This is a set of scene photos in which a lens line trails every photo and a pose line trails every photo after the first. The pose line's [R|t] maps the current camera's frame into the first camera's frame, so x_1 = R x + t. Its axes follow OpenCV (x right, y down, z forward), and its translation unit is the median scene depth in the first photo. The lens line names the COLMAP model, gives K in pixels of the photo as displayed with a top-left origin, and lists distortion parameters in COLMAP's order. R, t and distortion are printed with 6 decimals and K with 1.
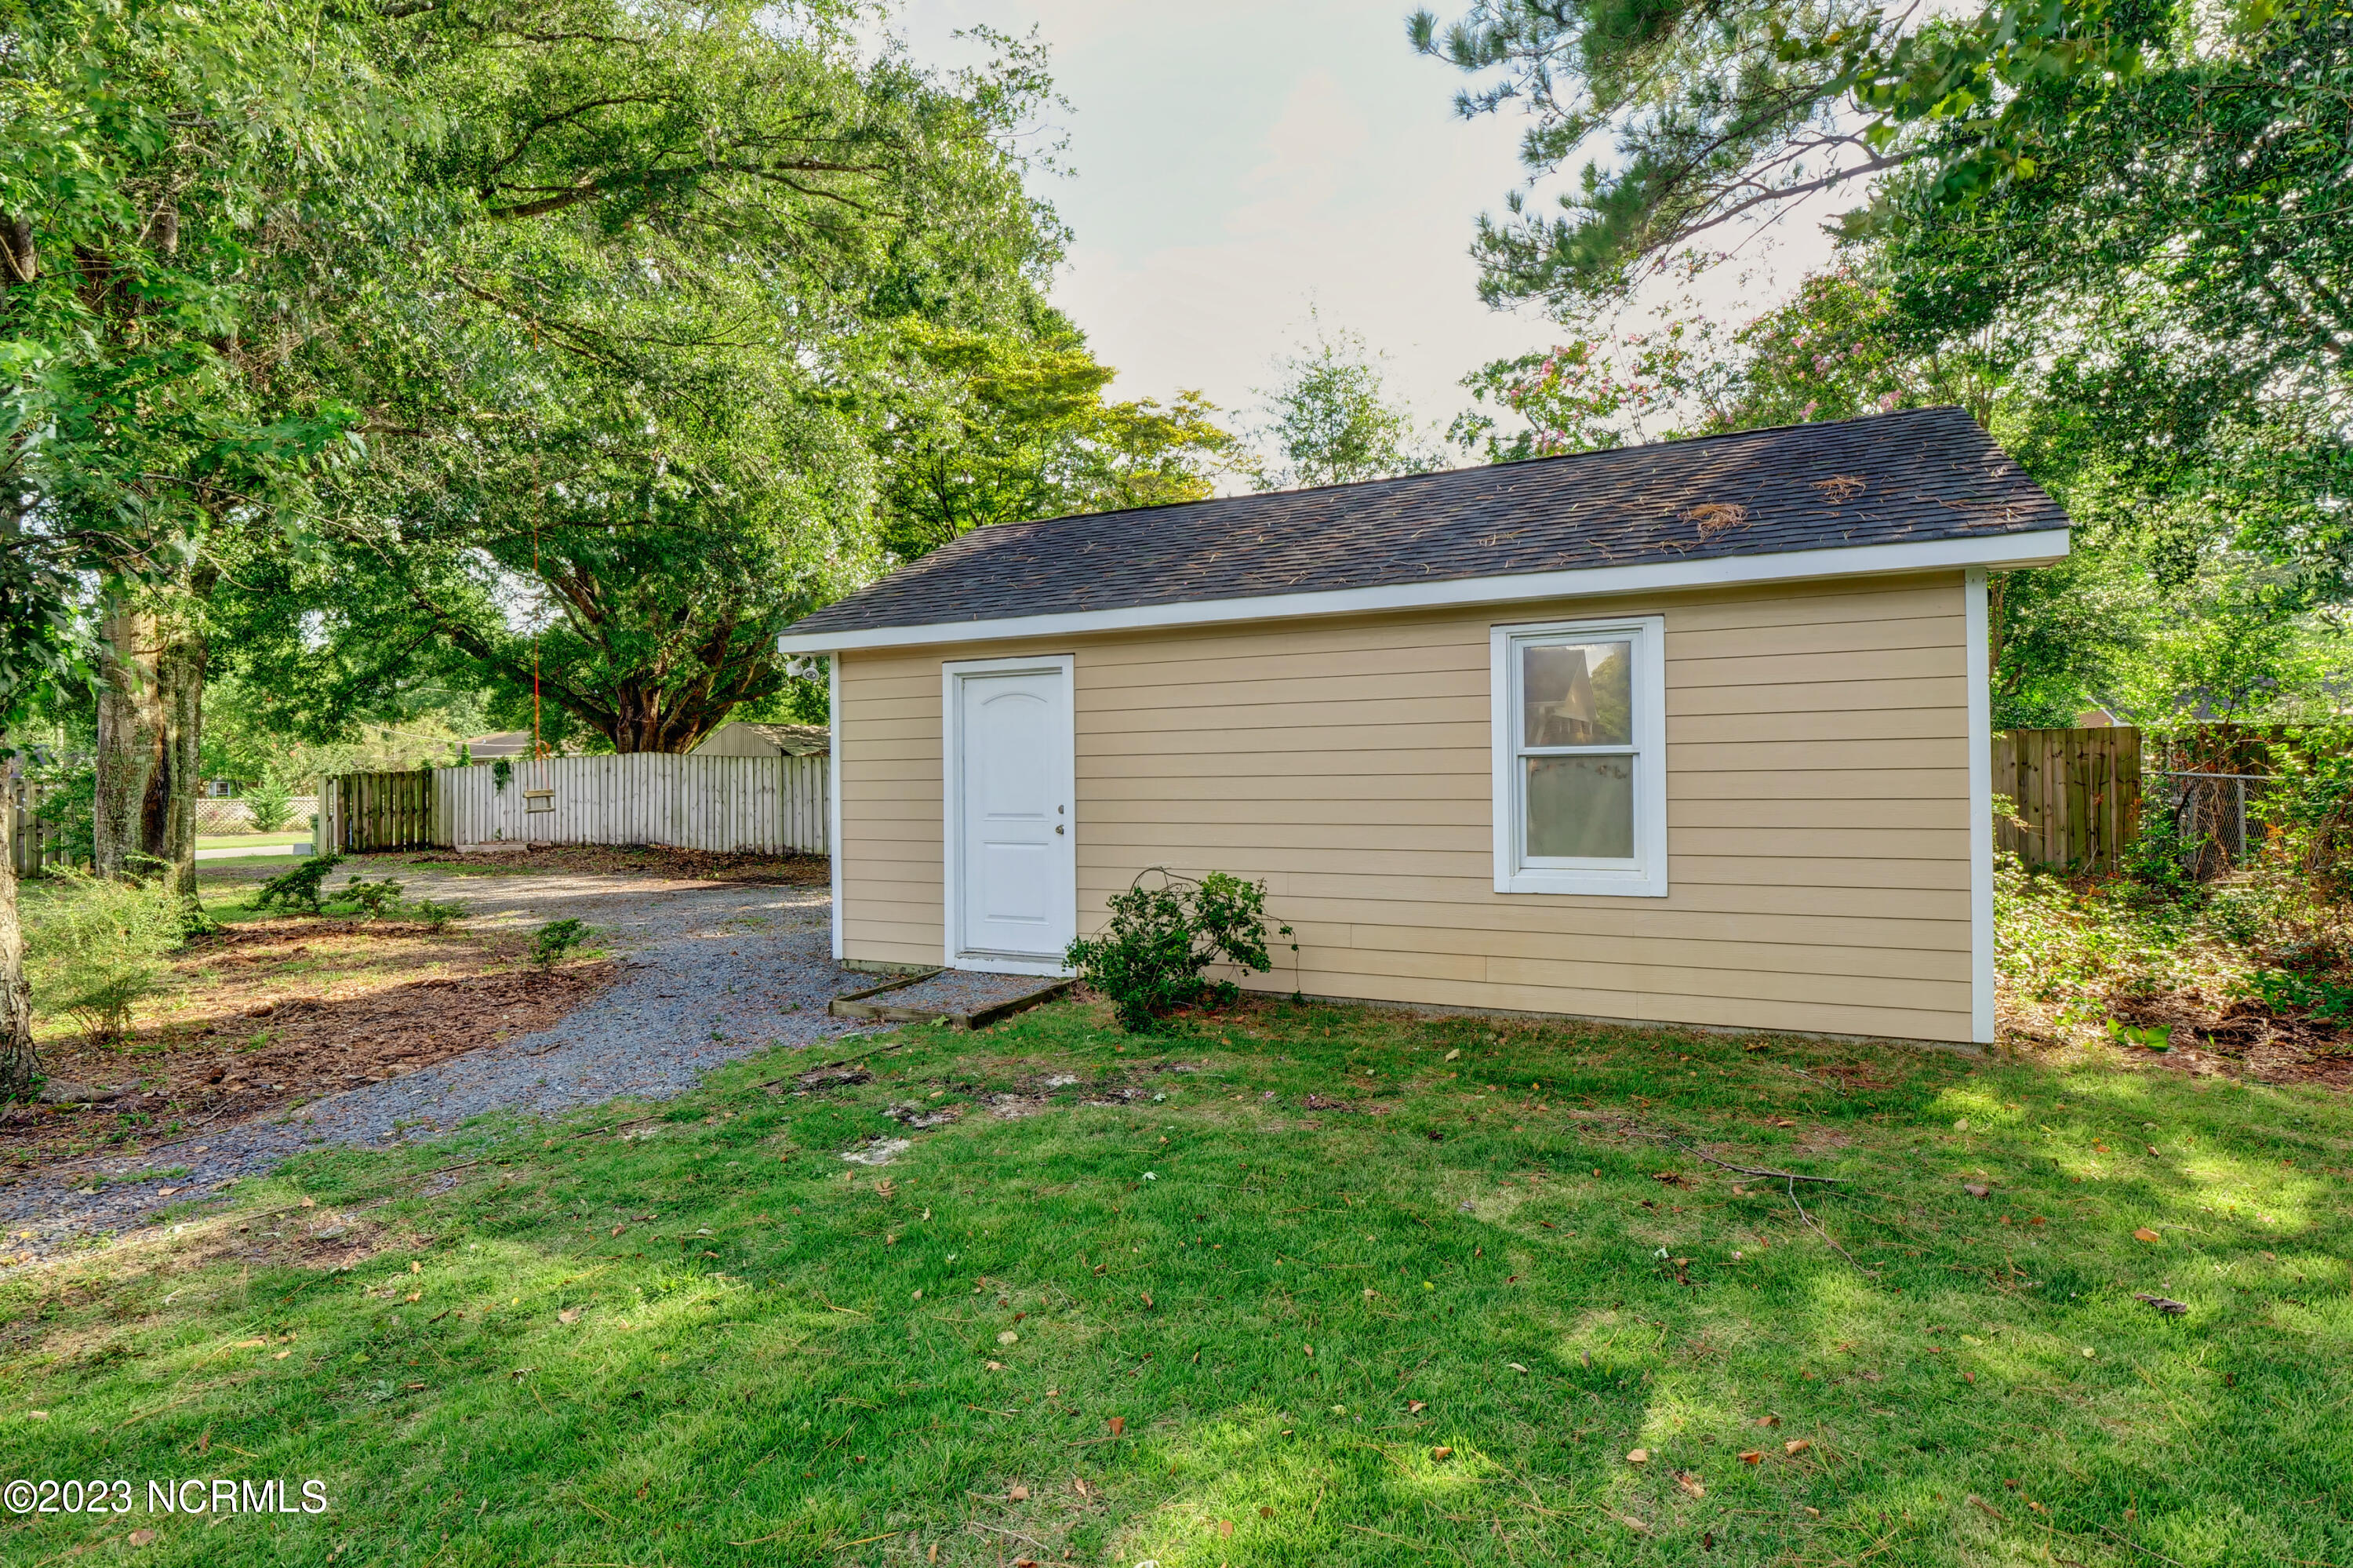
lens RADIAL K [[1148.8, 0, 1177.8], [0, 1148.8, 792.0], [0, 0, 1]] dist [0.000675, 0.000199]
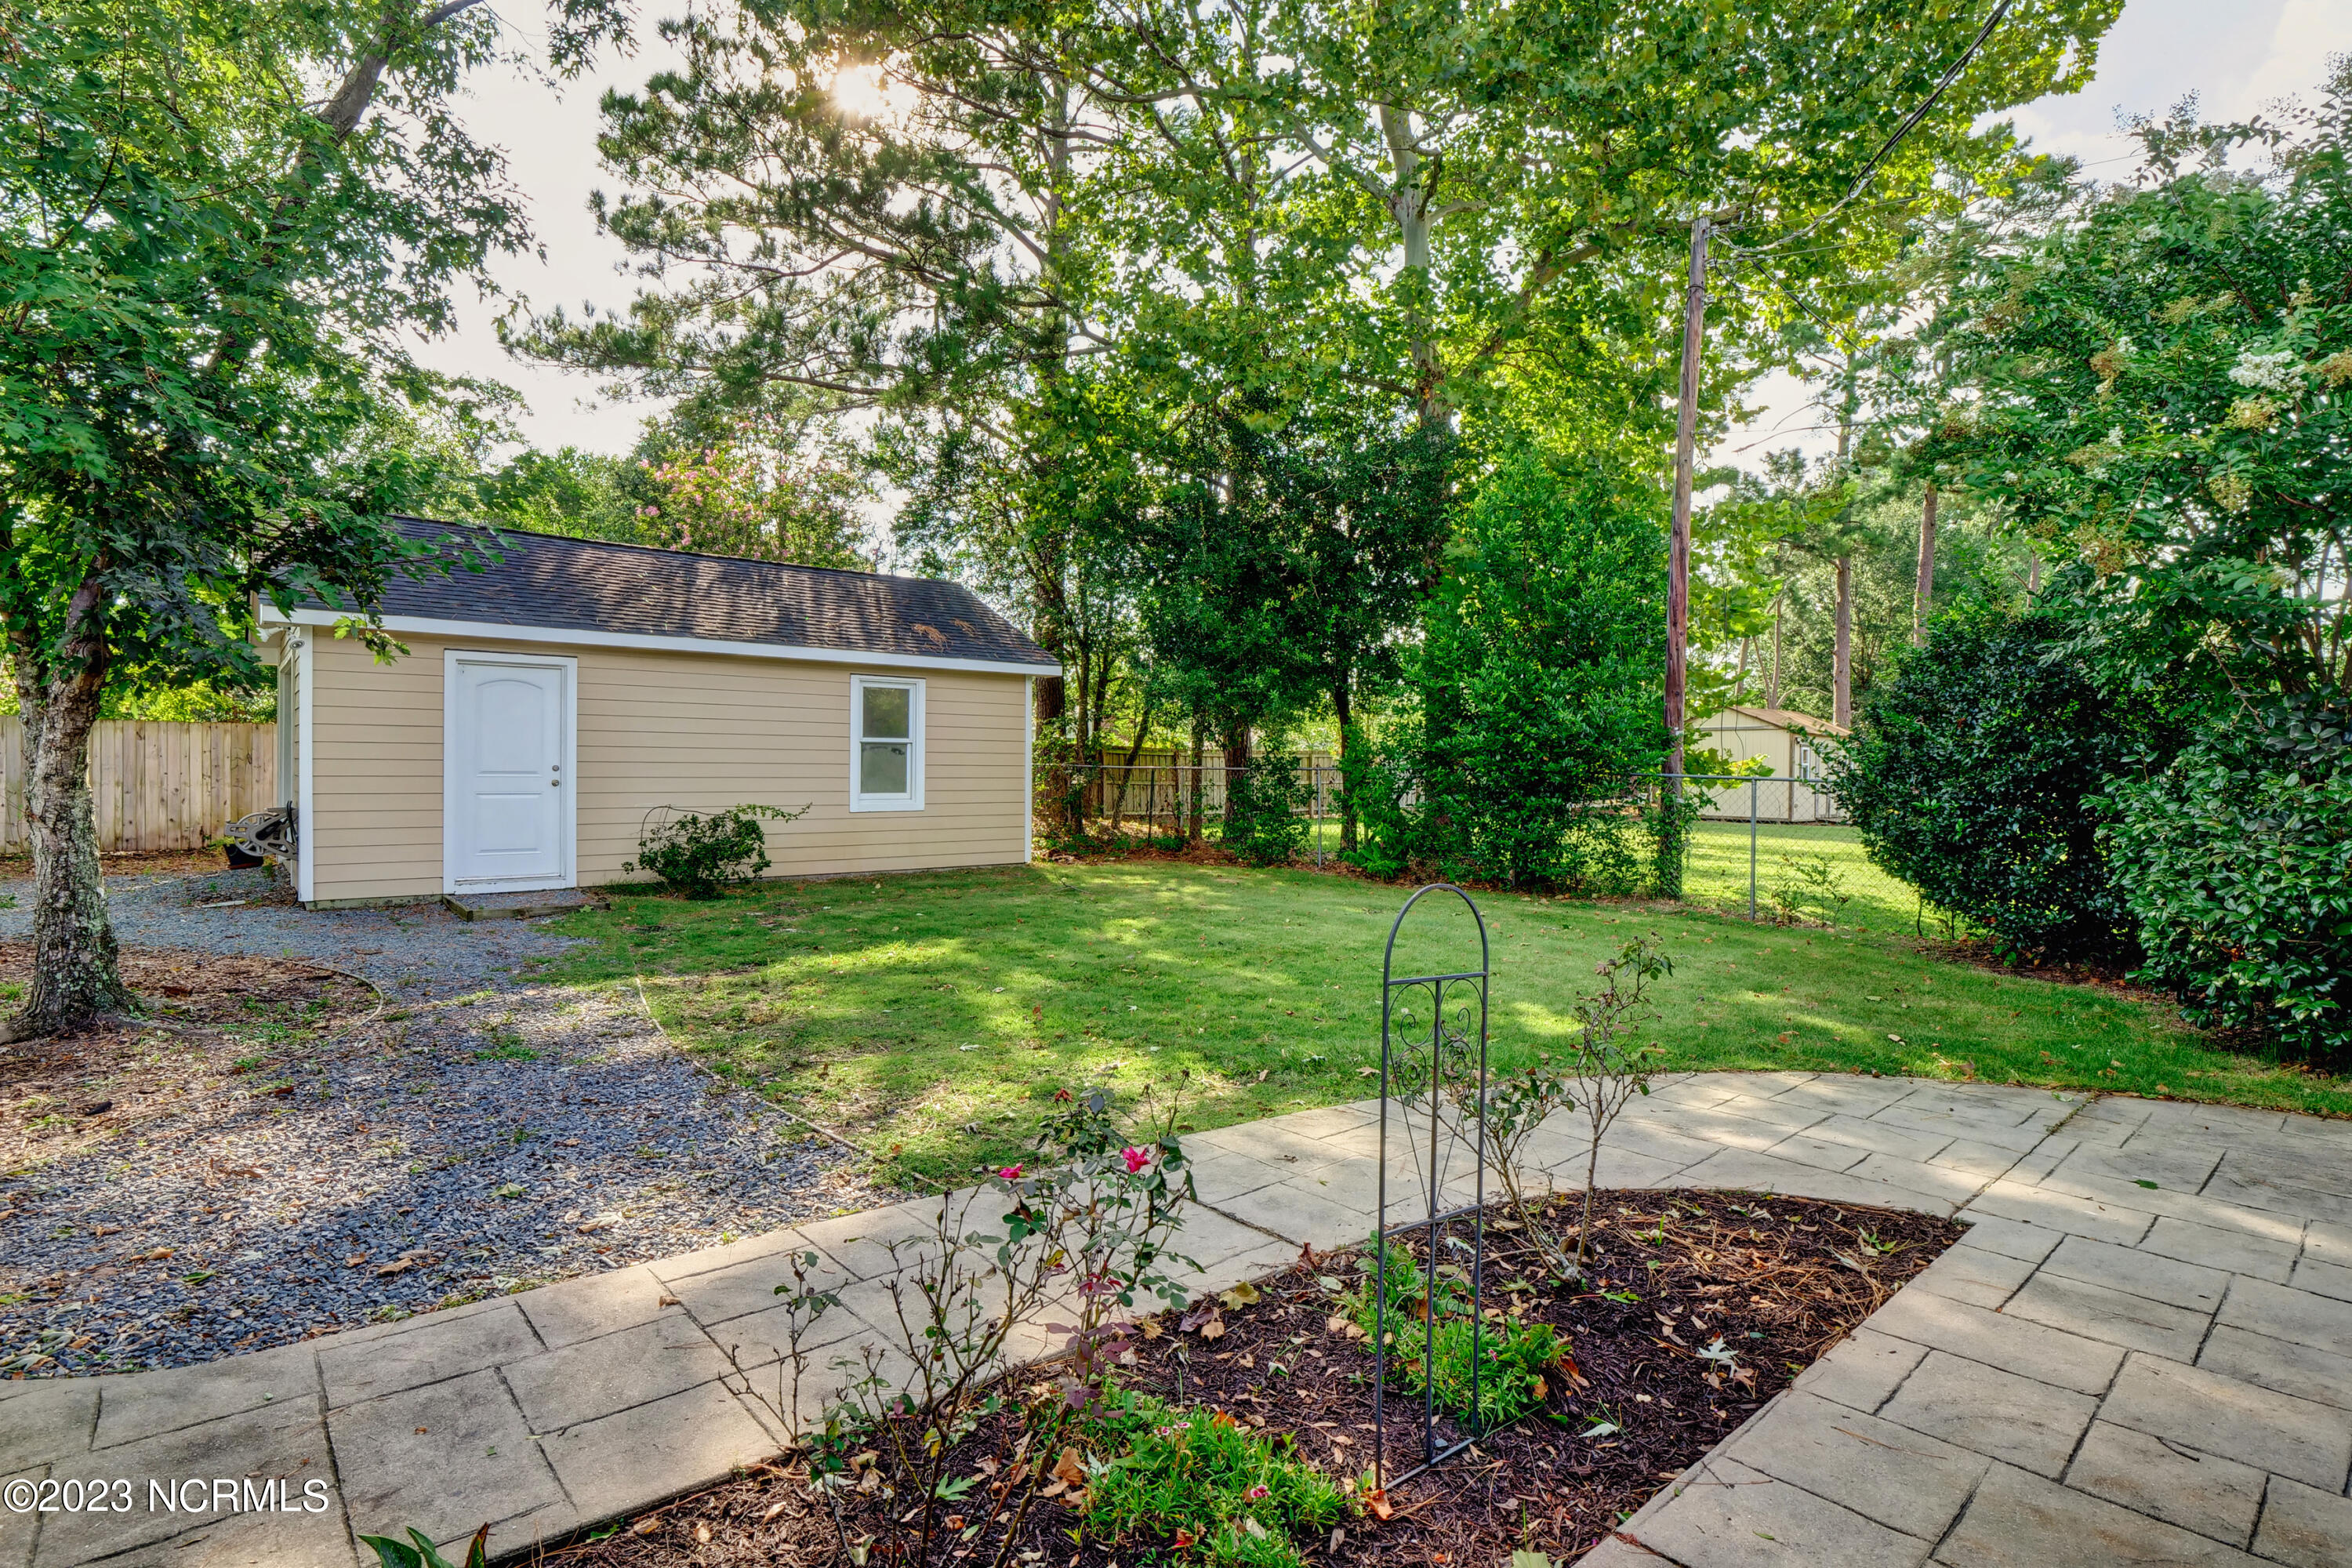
lens RADIAL K [[1148.2, 0, 1172.7], [0, 1148.2, 779.5], [0, 0, 1]] dist [0.000675, 0.000199]
pose [[0.413658, 0.005092, 0.910418, -1.194662], [-0.001581, 0.999987, -0.004875, 0.039086], [-0.910431, 0.000577, 0.413661, -0.273892]]
